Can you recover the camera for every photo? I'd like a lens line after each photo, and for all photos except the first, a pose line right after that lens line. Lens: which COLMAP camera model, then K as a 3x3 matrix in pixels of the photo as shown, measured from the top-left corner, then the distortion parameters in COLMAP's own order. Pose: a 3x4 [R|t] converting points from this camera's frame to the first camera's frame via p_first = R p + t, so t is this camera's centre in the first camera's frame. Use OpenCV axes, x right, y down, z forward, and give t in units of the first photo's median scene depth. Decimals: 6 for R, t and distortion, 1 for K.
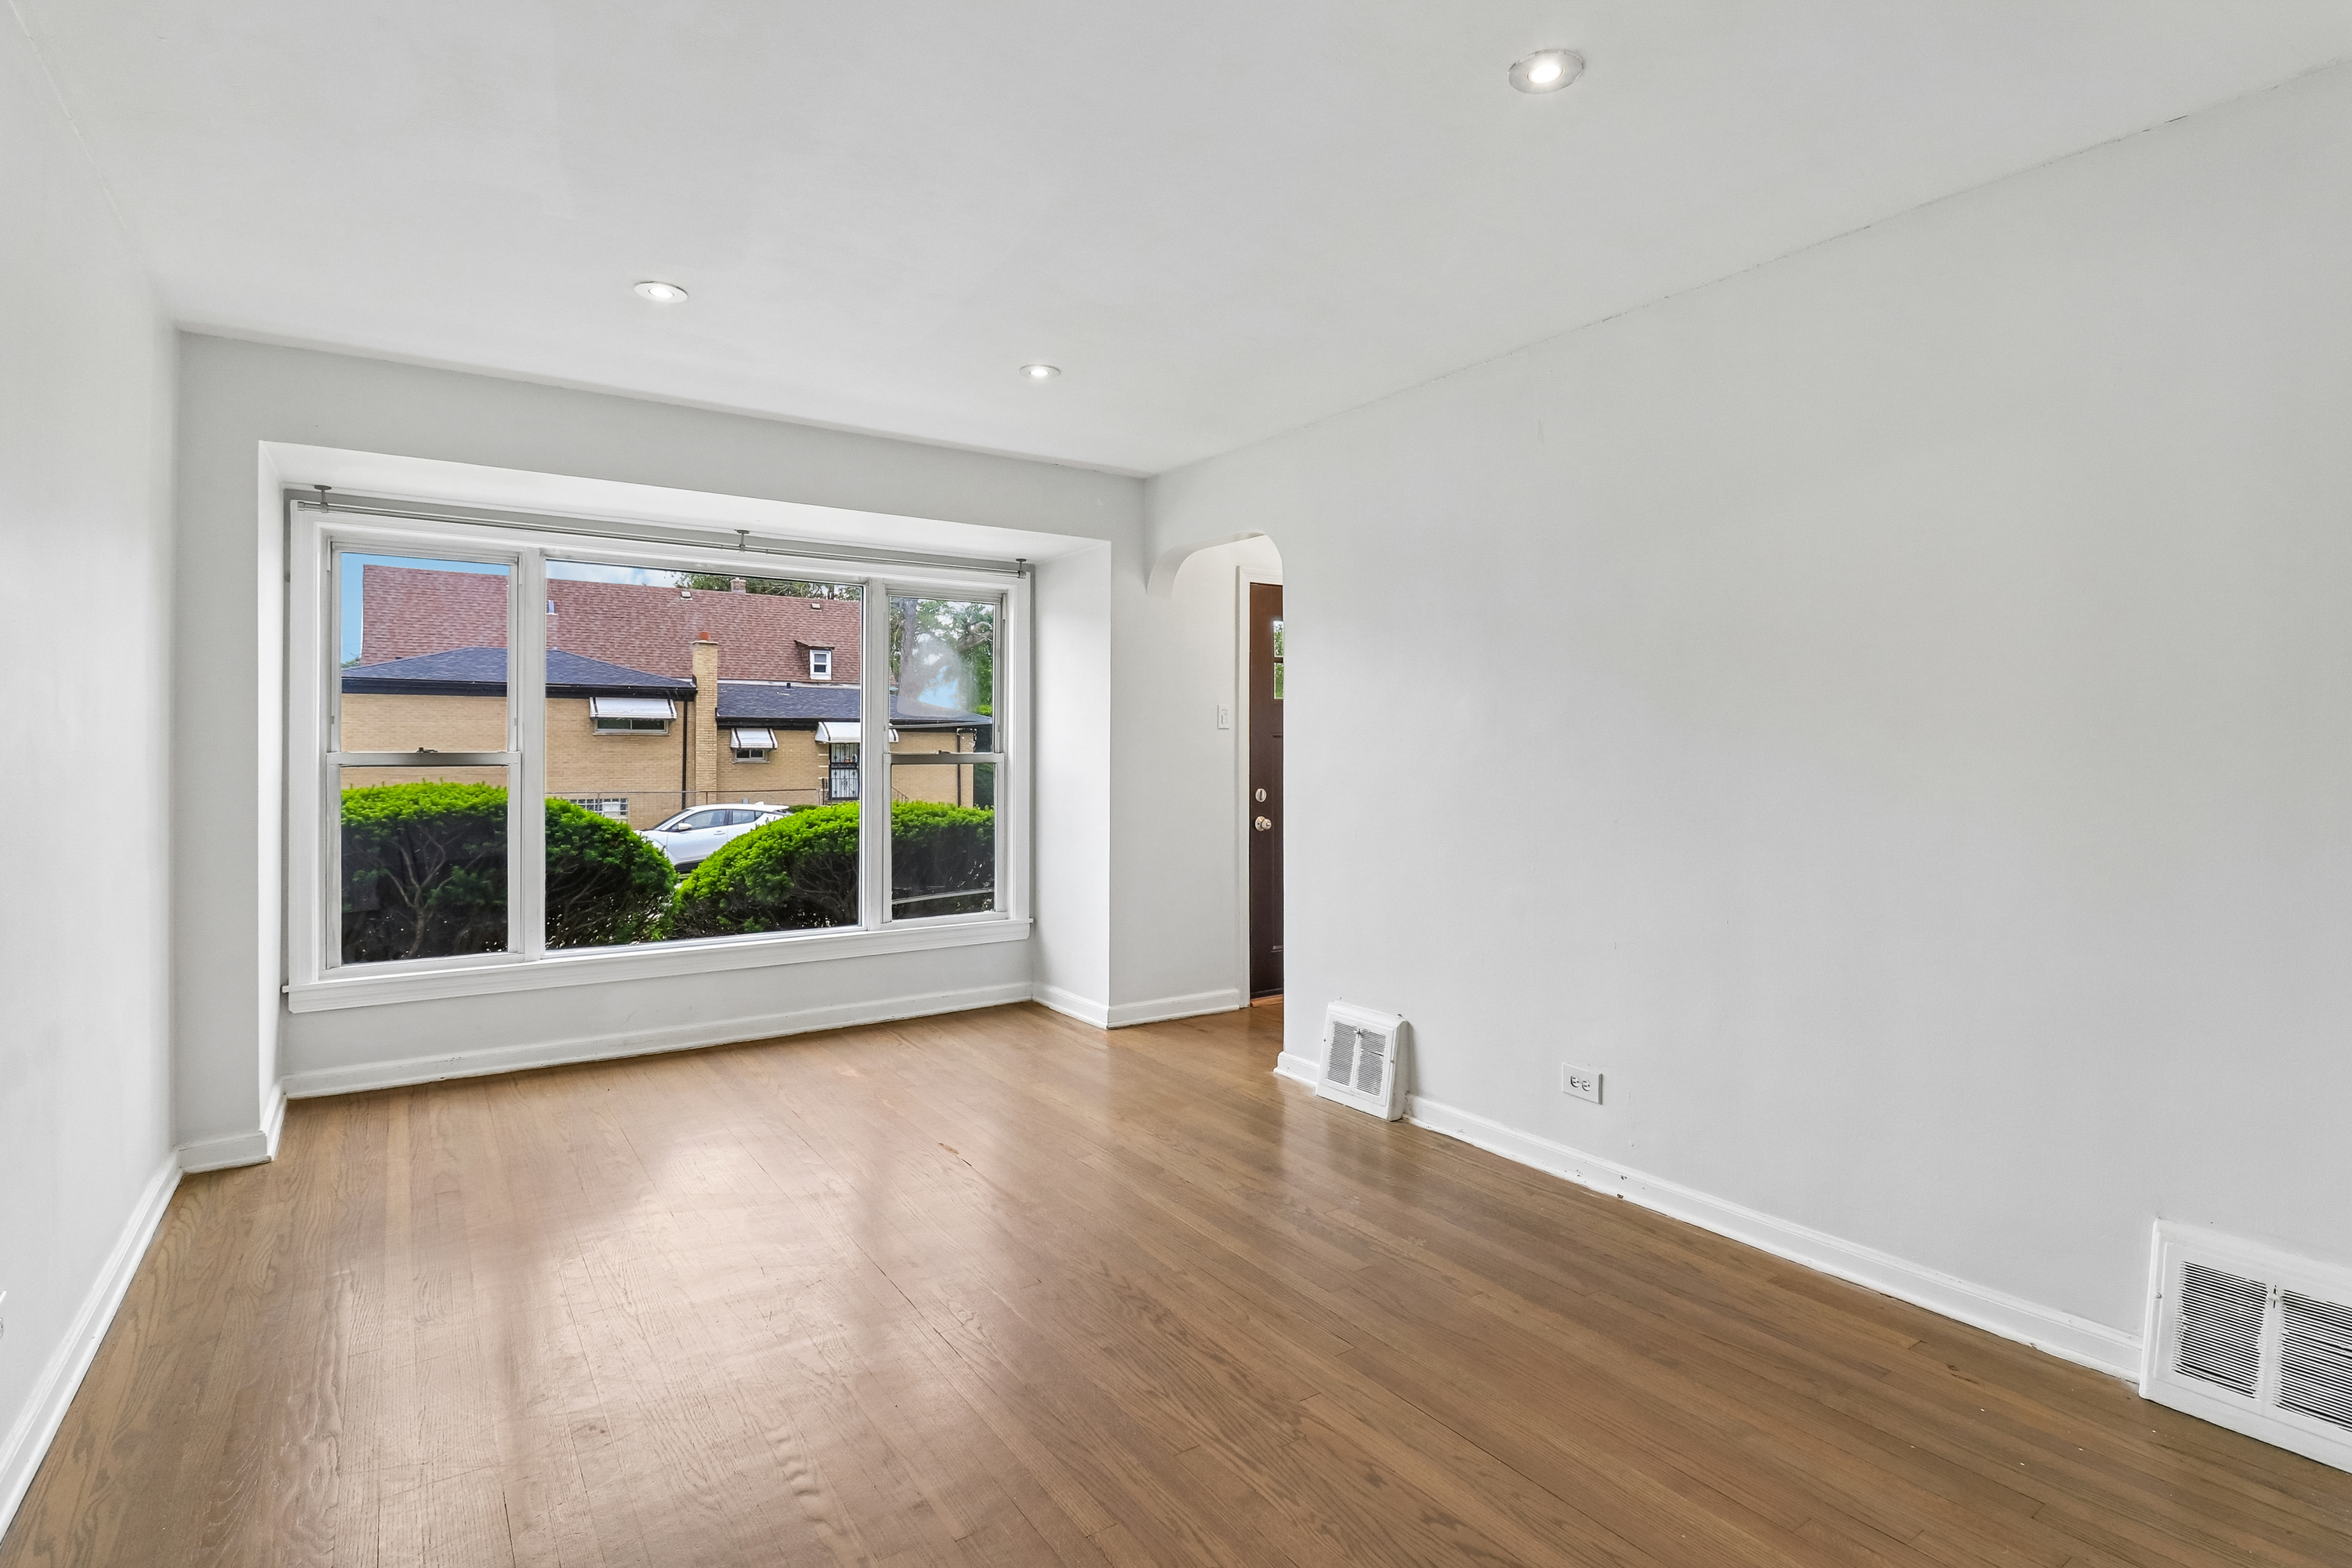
lens RADIAL K [[1132.4, 0, 1177.3], [0, 1132.4, 721.8], [0, 0, 1]] dist [-0.003682, -0.000677]
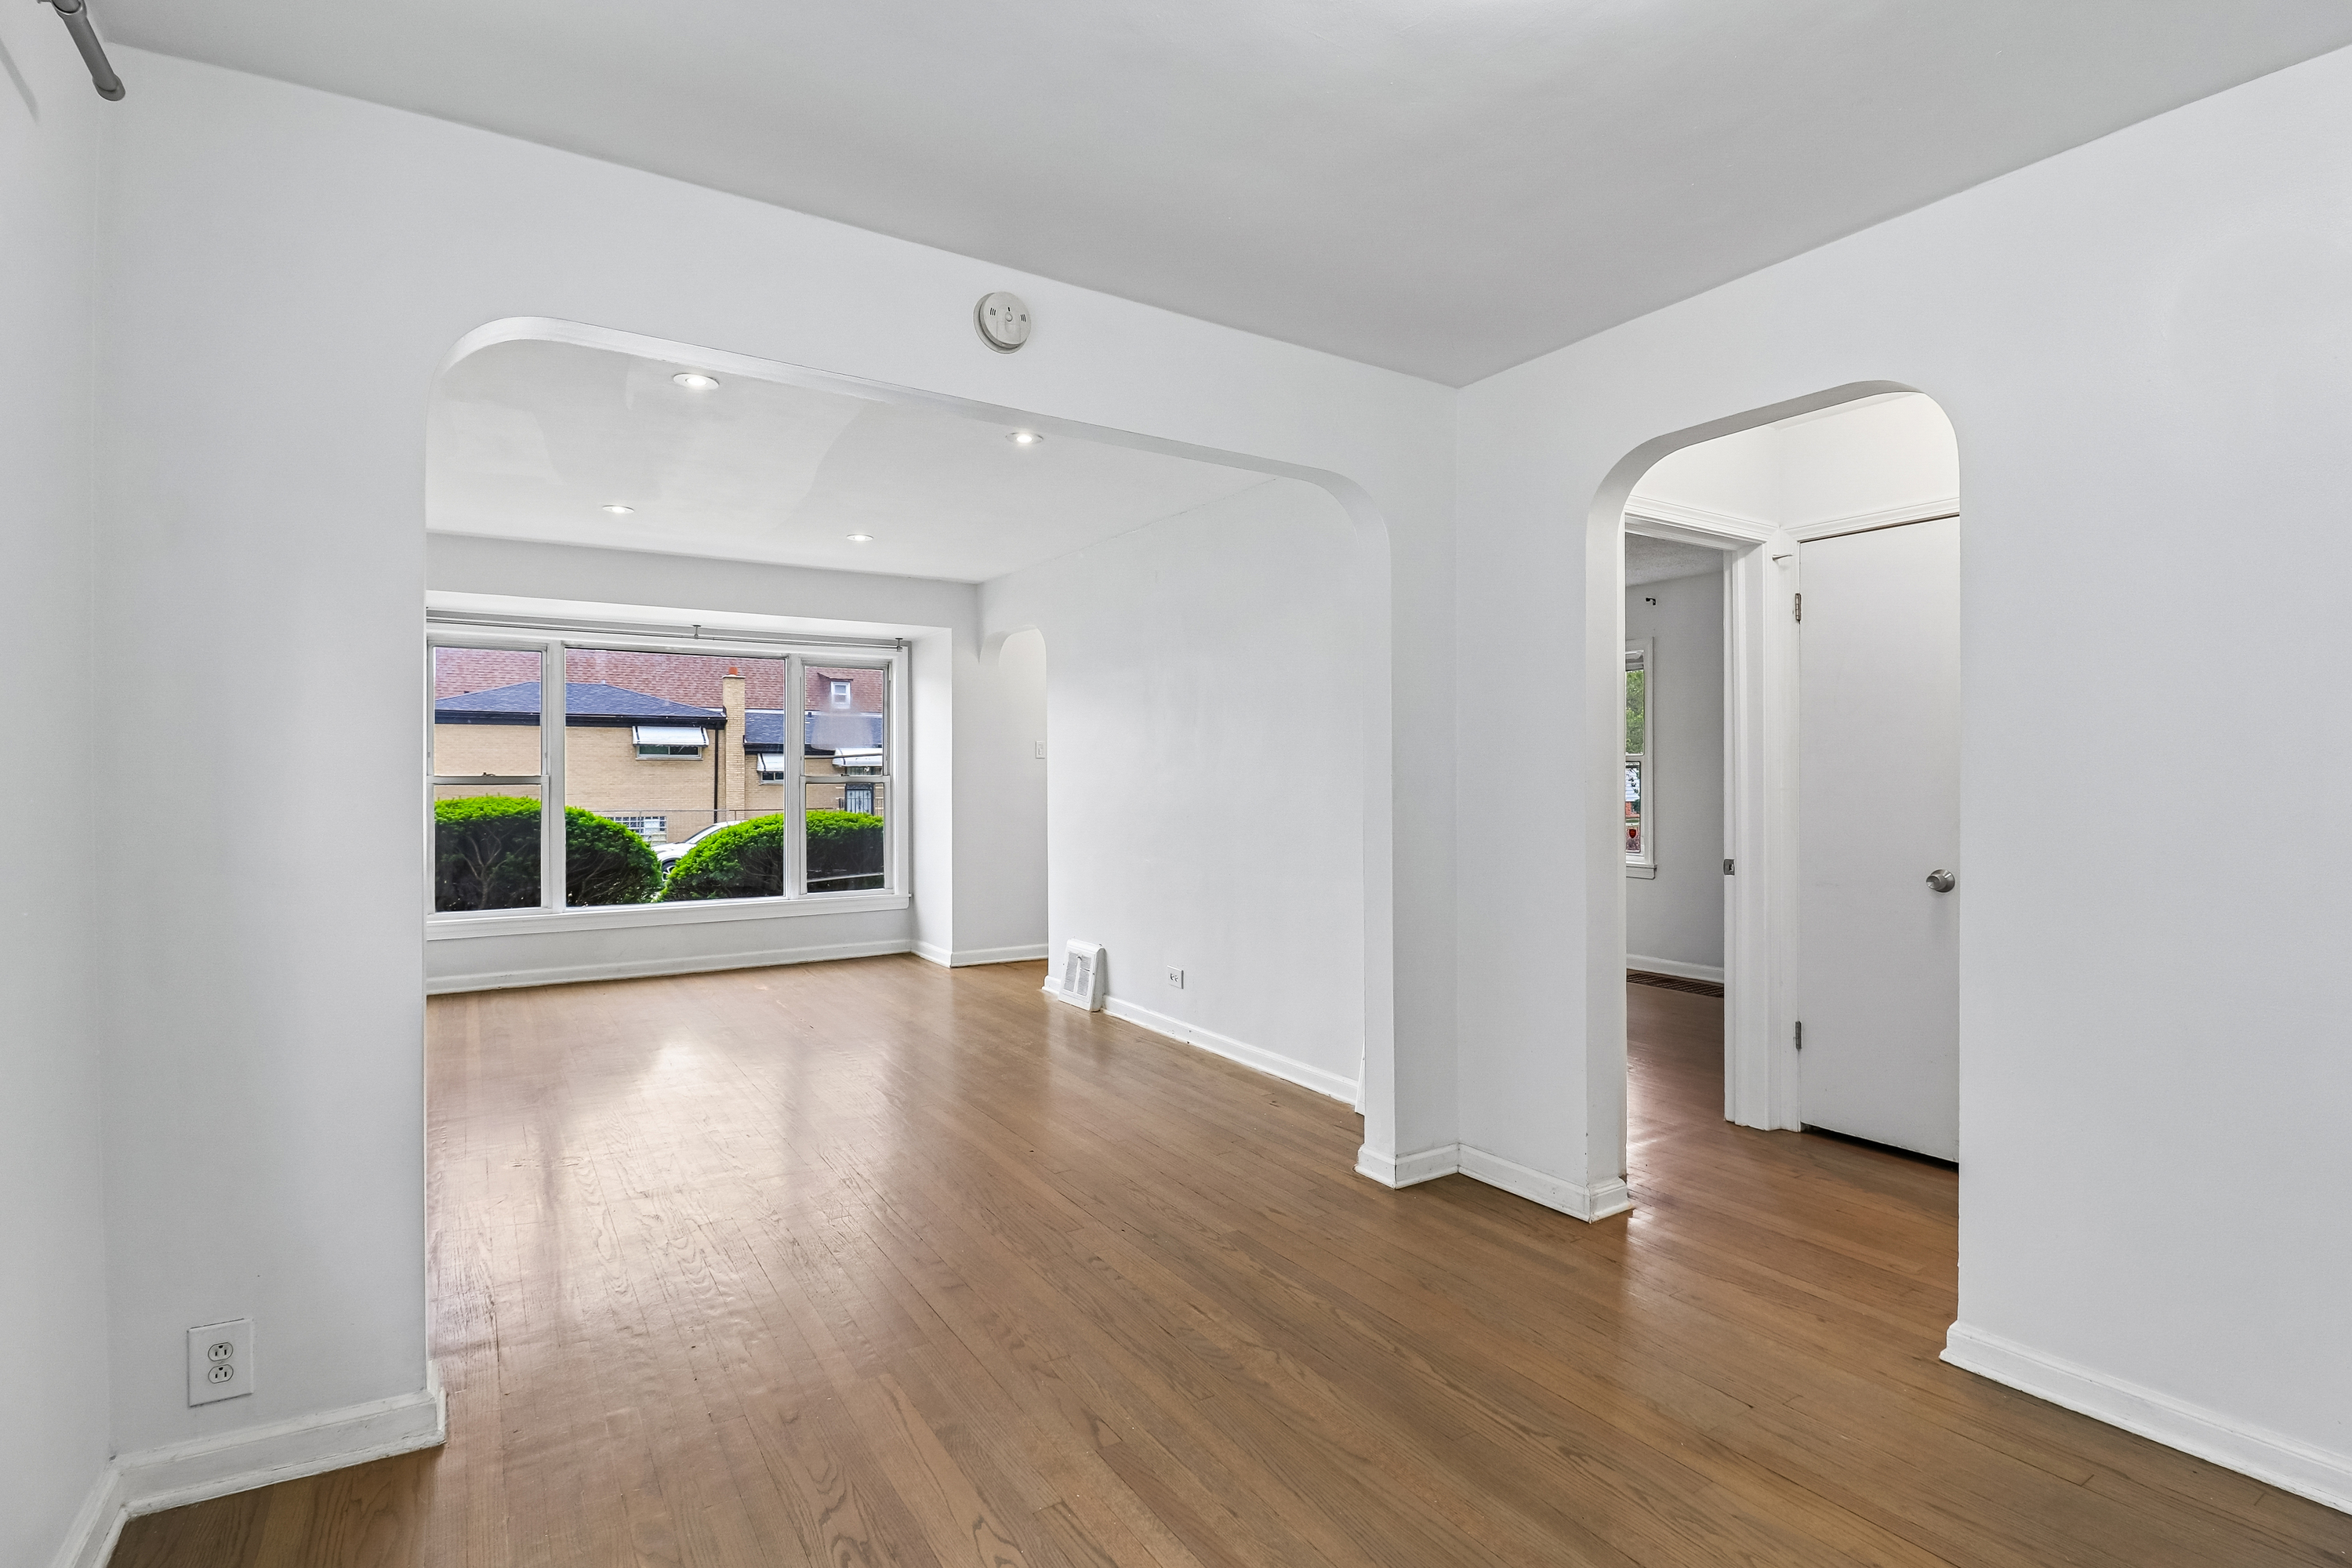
lens RADIAL K [[1129.1, 0, 1173.3], [0, 1129.1, 749.7], [0, 0, 1]] dist [-0.002009, -0.000176]
pose [[0.999070, -0.002034, -0.043072, 0.279017], [0.002255, 0.999984, 0.005101, -0.011789], [0.043061, -0.005193, 0.999059, -0.412933]]
